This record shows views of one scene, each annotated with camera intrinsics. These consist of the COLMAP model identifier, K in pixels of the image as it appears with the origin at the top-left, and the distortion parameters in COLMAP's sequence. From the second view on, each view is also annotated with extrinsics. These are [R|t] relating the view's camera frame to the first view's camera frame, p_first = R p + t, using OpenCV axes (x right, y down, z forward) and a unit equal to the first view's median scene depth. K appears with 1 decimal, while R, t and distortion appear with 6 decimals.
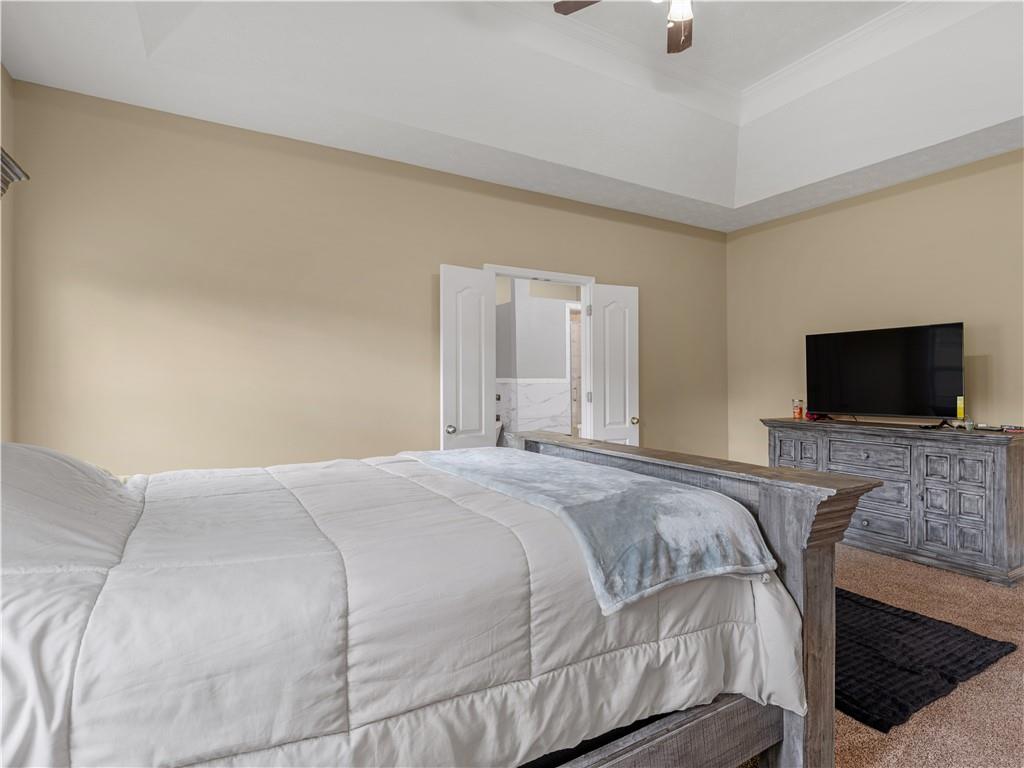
lens RADIAL K [[530.3, 0, 508.8], [0, 530.3, 383.9], [0, 0, 1]] dist [-0.006137, -0.000888]
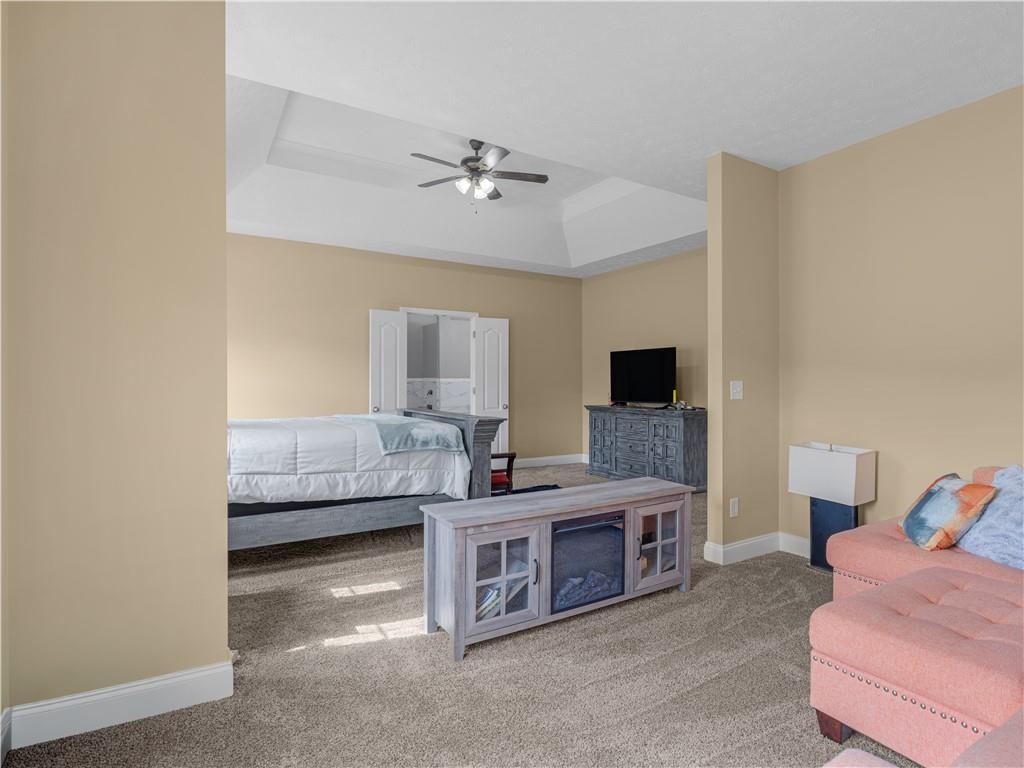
lens RADIAL K [[530.3, 0, 516.6], [0, 530.3, 383.5], [0, 0, 1]] dist [-0.006137, -0.000888]
pose [[0.999194, 0.003624, 0.039966, 0.706644], [-0.003655, 0.999993, 0.000693, 0.006702], [-0.039963, -0.000838, 0.999201, -1.802087]]
